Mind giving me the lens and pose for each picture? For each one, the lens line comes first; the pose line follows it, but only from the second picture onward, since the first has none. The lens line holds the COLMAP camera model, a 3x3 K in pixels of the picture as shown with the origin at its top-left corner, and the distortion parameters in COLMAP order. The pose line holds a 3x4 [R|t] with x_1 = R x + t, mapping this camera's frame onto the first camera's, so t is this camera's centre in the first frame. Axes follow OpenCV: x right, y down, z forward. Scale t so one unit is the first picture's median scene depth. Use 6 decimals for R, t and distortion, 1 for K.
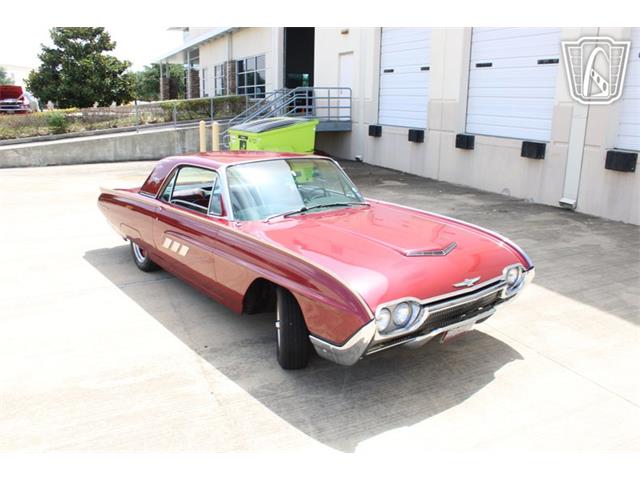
lens RADIAL K [[539.4, 0, 321.2], [0, 539.4, 248.9], [0, 0, 1]] dist [-0.163647, 0.142617]
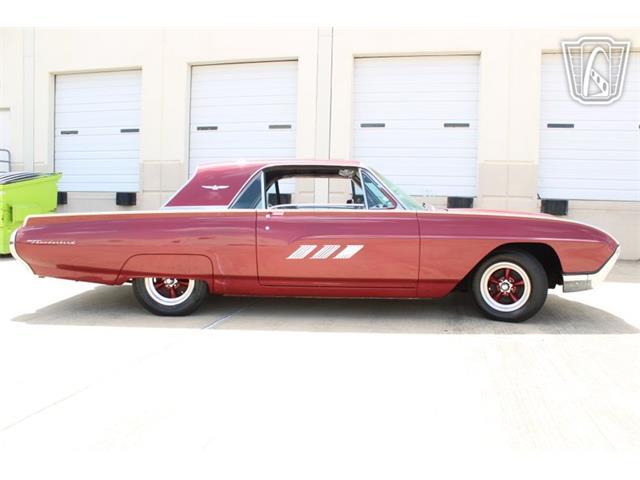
lens RADIAL K [[540.8, 0, 324.6], [0, 540.8, 248.9], [0, 0, 1]] dist [-0.162092, 0.141756]
pose [[0.619080, -0.058847, 0.783120, -0.748458], [0.196772, 0.977003, -0.082138, 0.048933], [-0.760277, 0.204946, 0.616423, 0.354674]]
